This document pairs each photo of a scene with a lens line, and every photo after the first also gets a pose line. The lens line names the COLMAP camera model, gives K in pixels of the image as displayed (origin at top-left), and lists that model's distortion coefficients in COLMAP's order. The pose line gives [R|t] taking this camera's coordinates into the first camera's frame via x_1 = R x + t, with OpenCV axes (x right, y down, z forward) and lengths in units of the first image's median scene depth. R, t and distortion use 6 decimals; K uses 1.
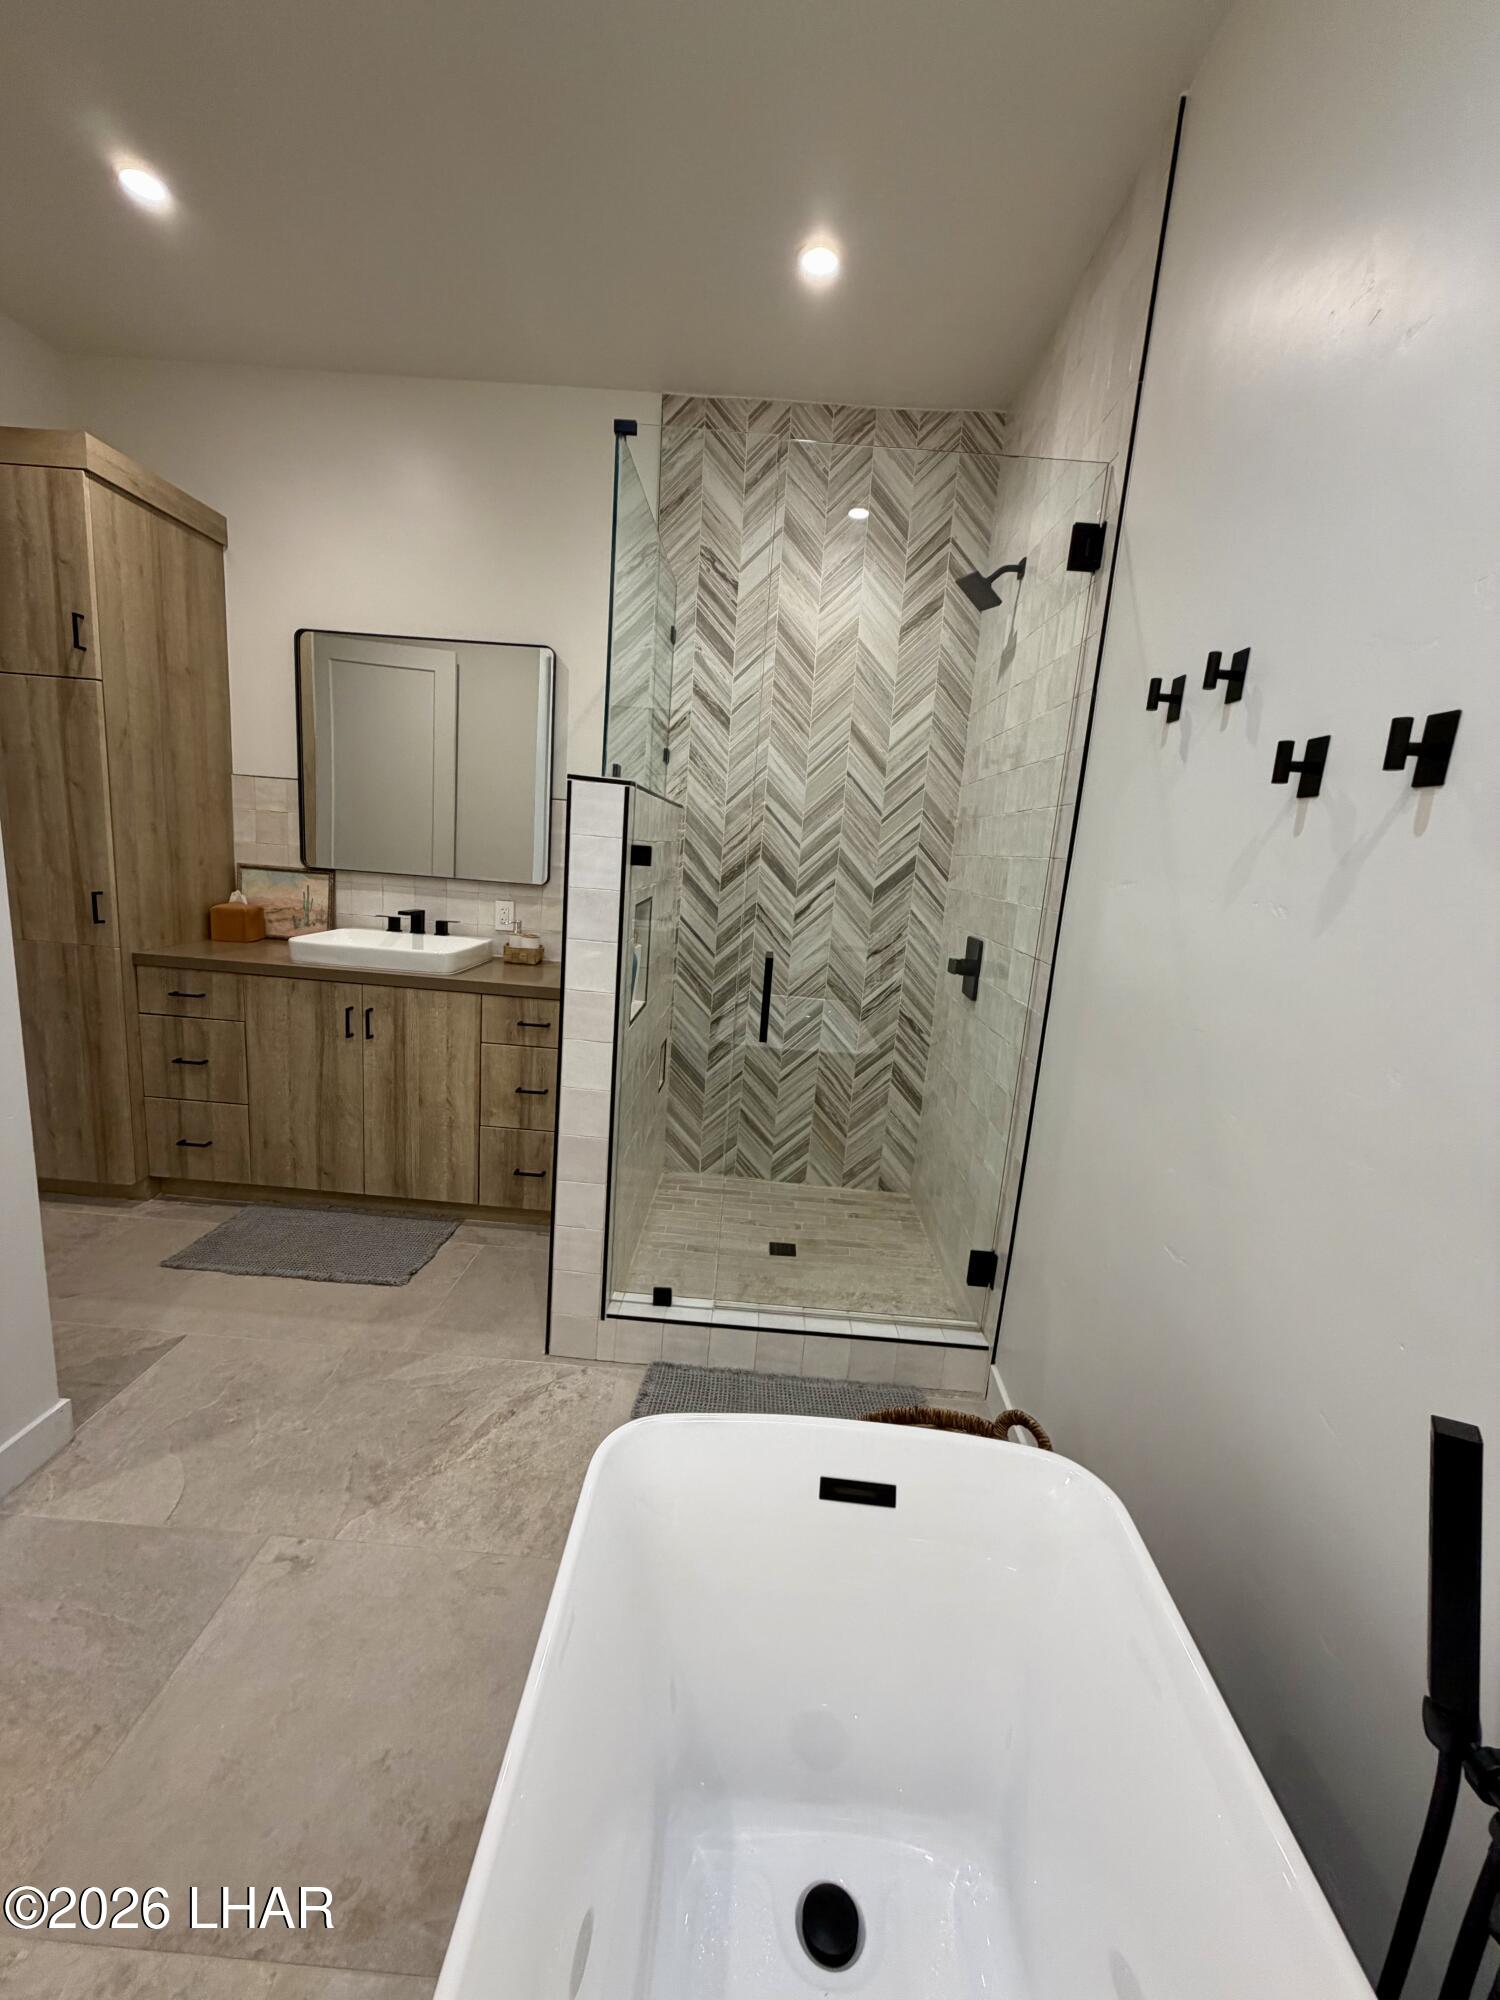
lens RADIAL K [[797.0, 0, 753.2], [0, 797.0, 1001.4], [0, 0, 1]] dist [-0.000267, 0.000626]
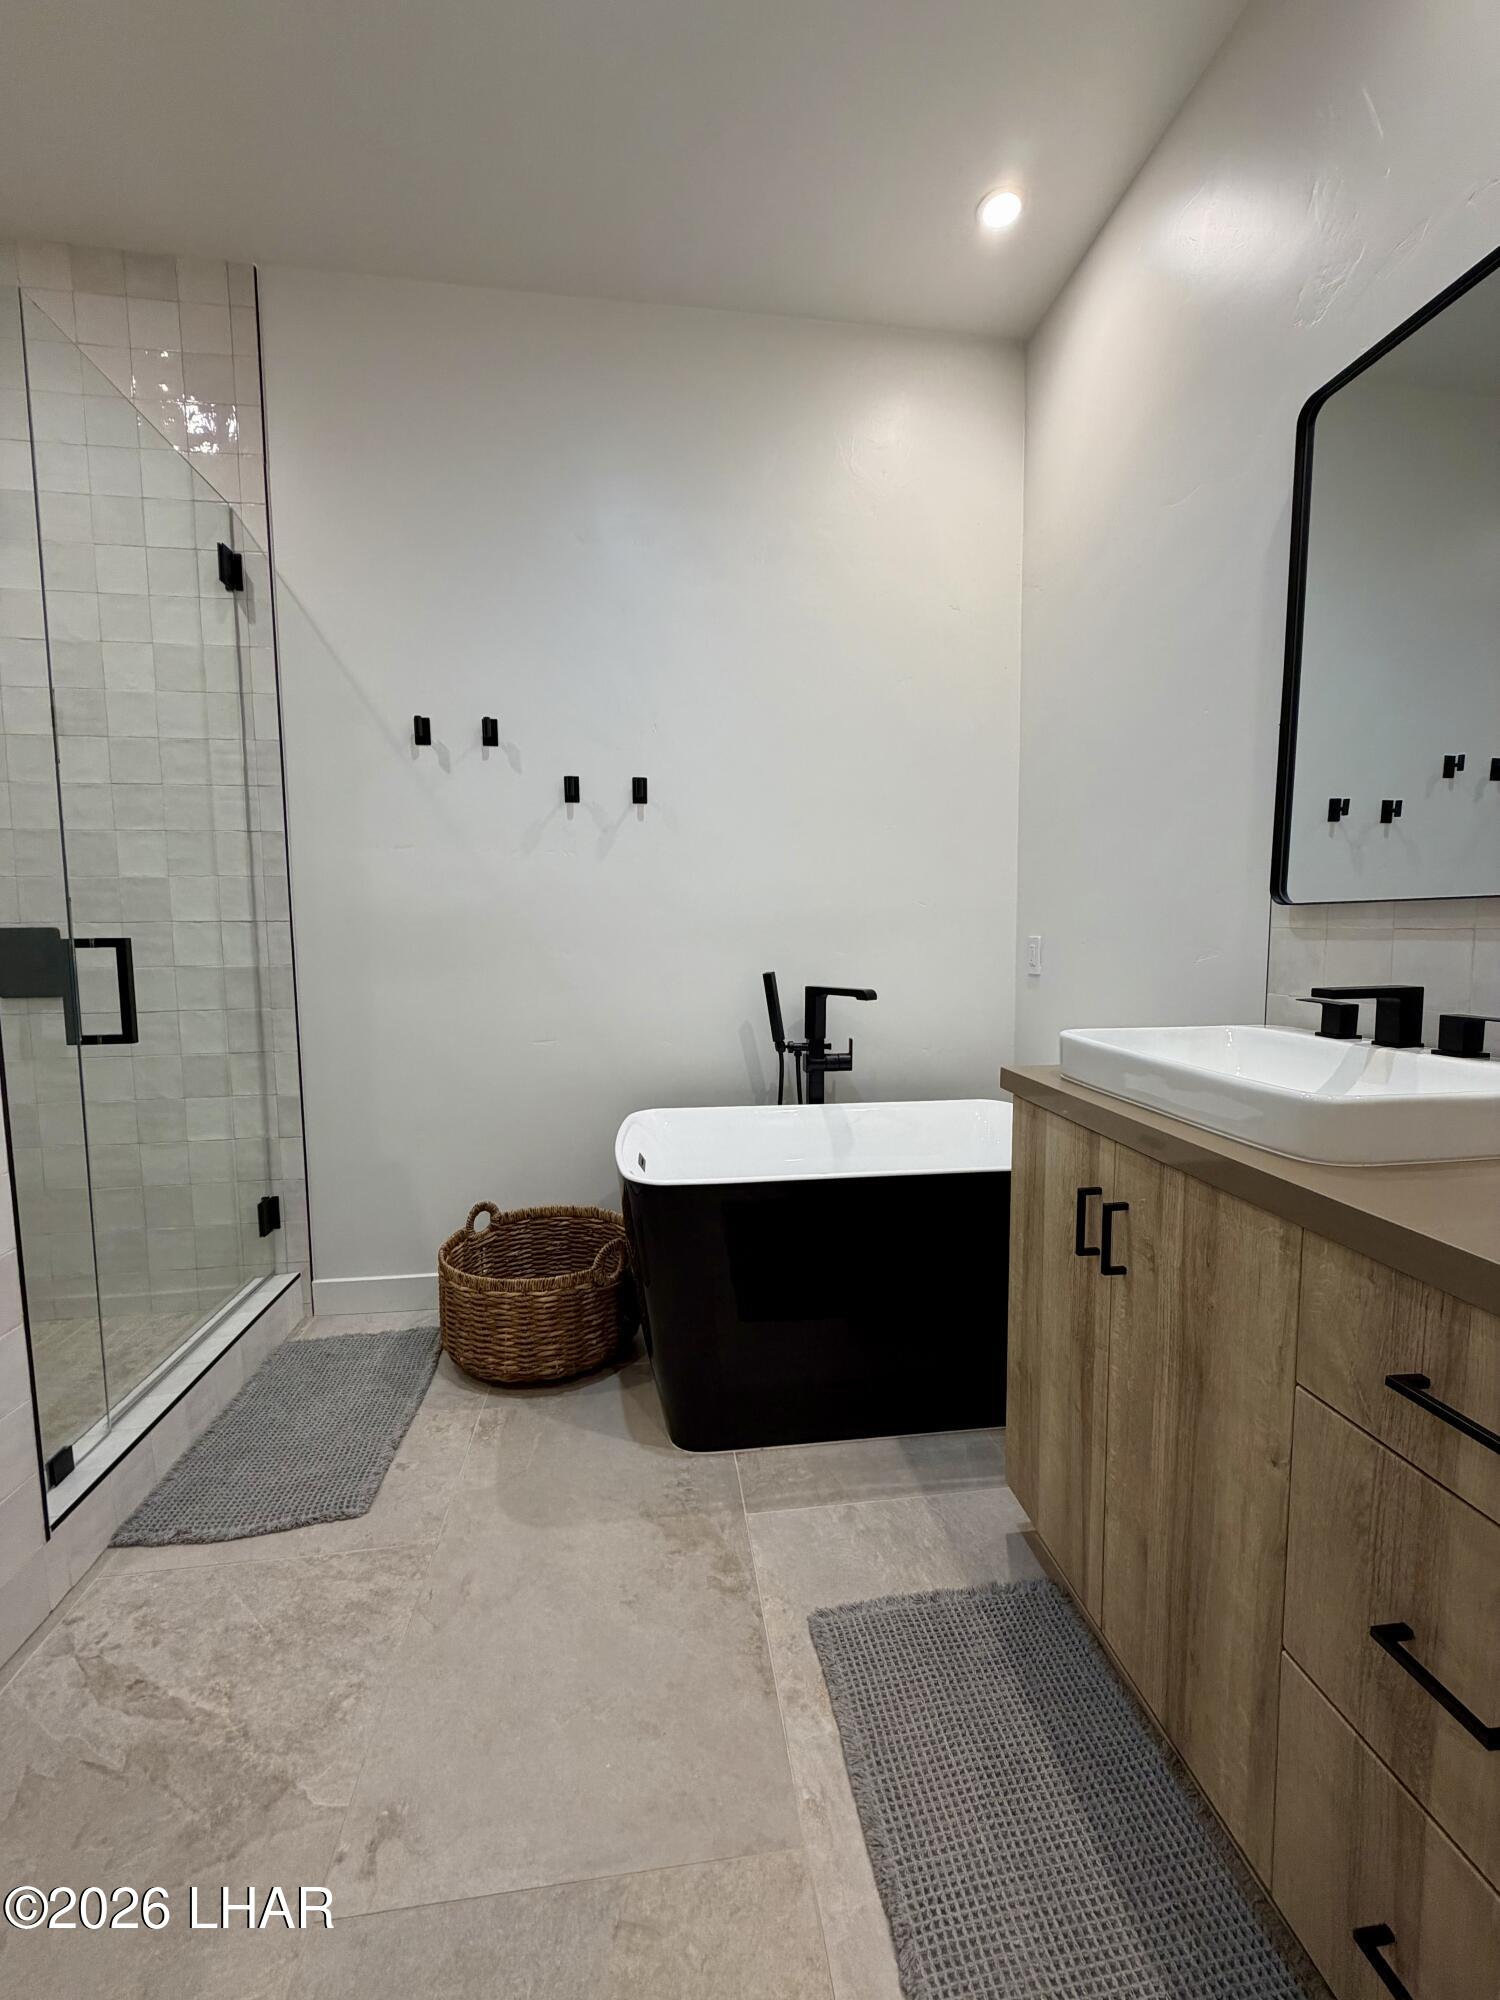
lens RADIAL K [[797.0, 0, 754.9], [0, 797.0, 996.9], [0, 0, 1]] dist [-0.000267, 0.000626]
pose [[-0.168204, -0.160647, 0.972574, -0.643653], [0.183940, 0.964187, 0.191073, -0.023929], [-0.968439, 0.211034, -0.132631, 0.353880]]
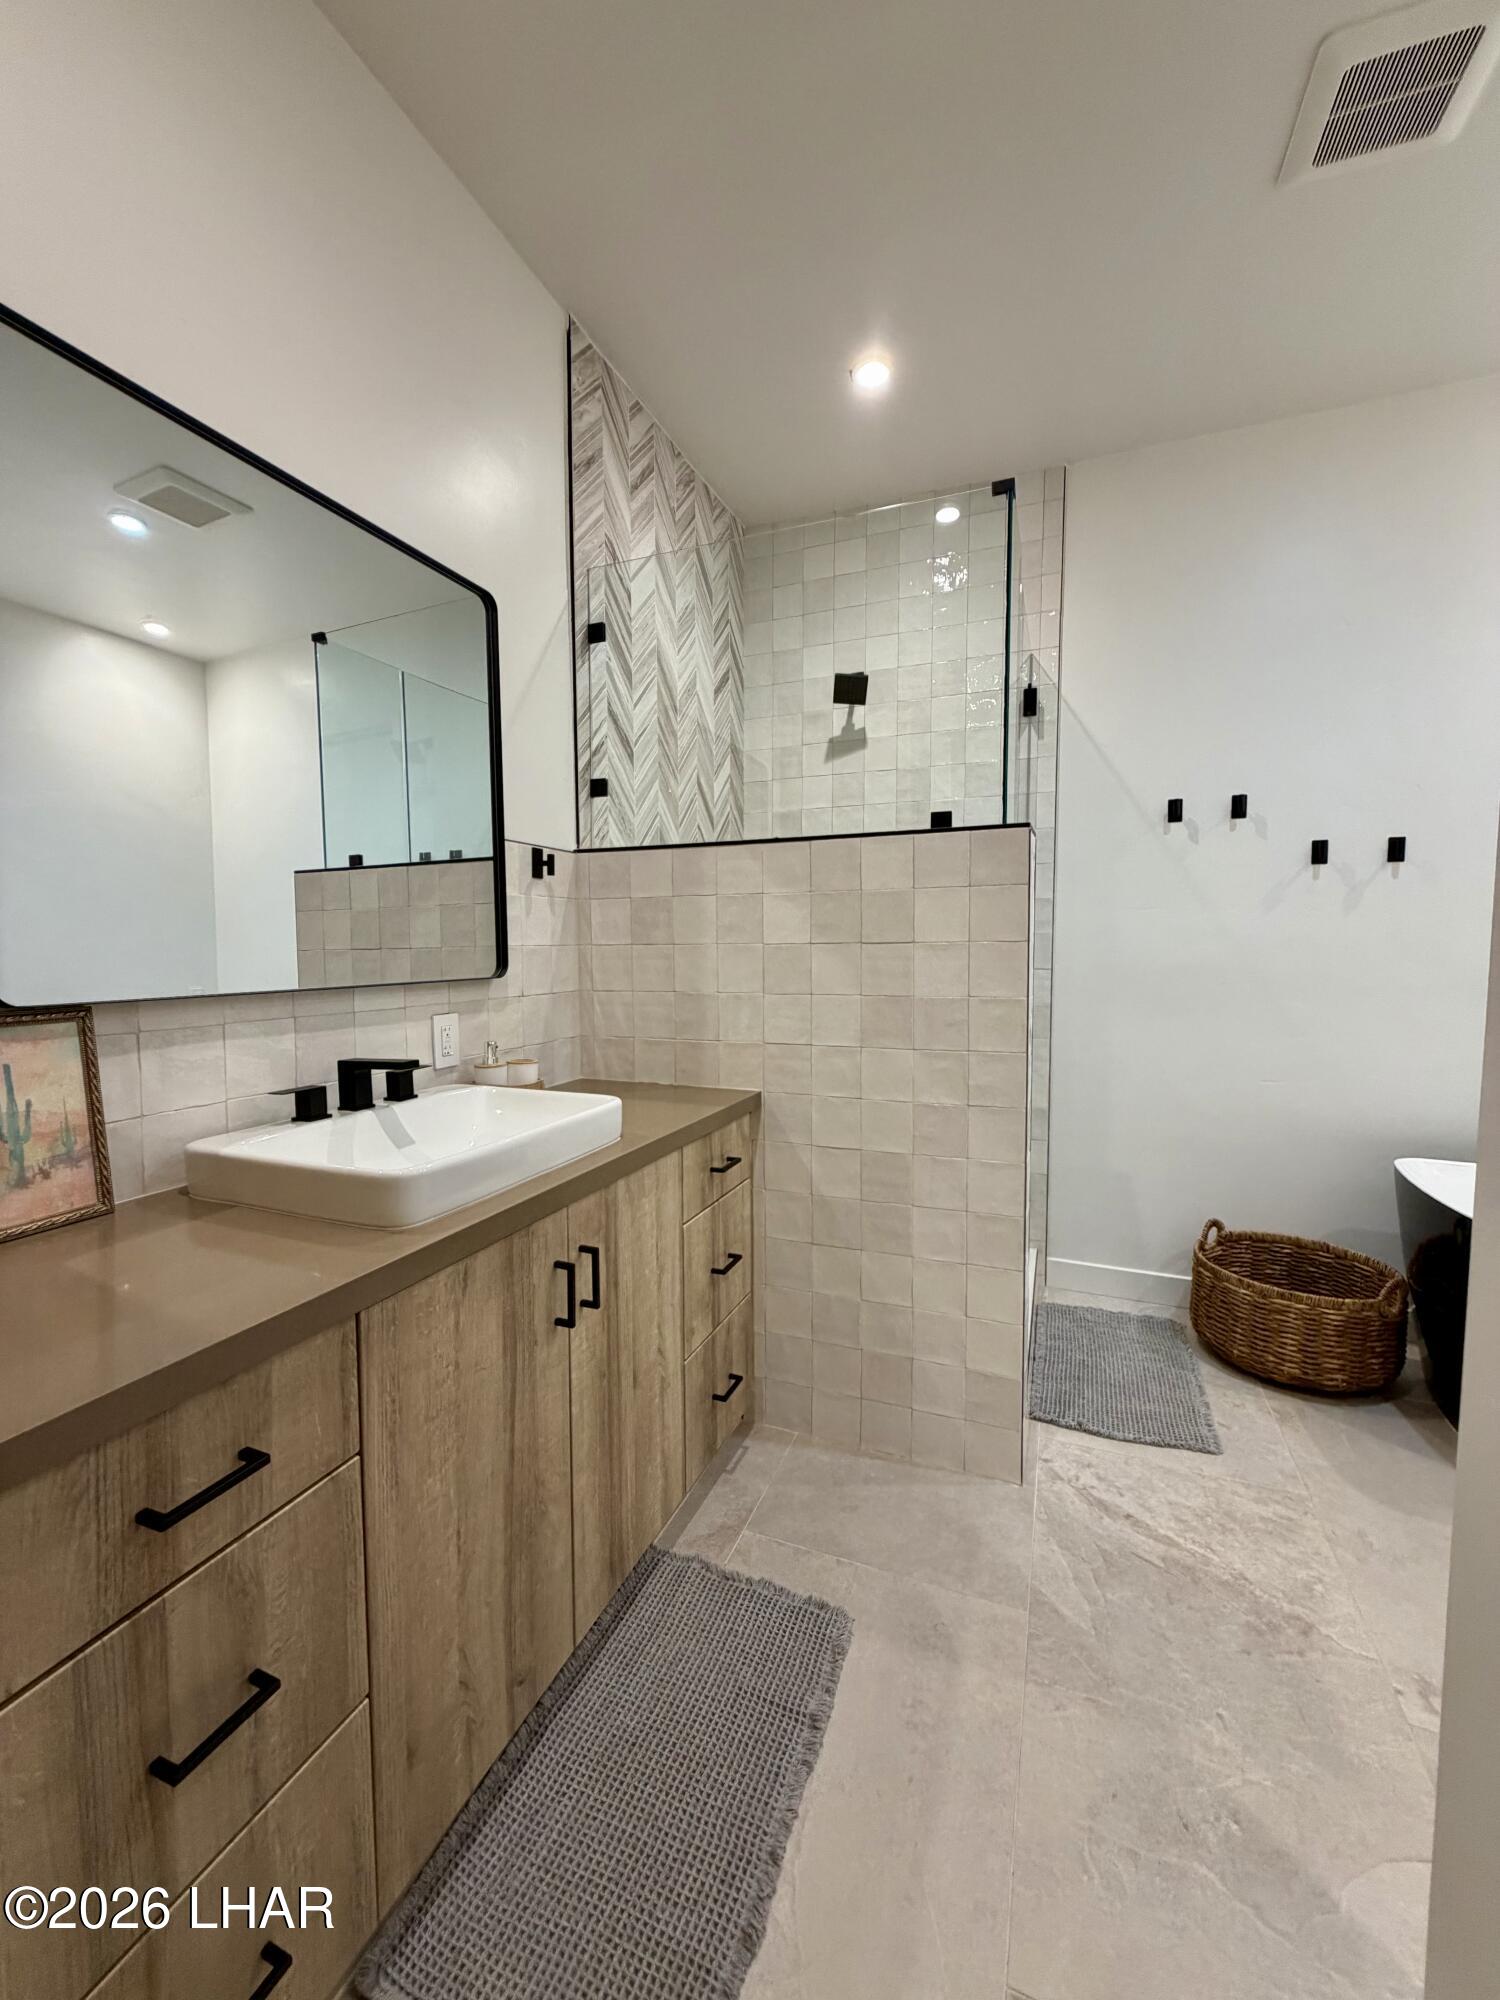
lens RADIAL K [[797.0, 0, 752.2], [0, 797.0, 999.3], [0, 0, 1]] dist [-0.000267, 0.000626]
pose [[0.343465, -0.141079, 0.928509, -0.857578], [0.207905, 0.975546, 0.071320, -0.149551], [-0.915864, 0.168546, 0.364397, 0.683404]]
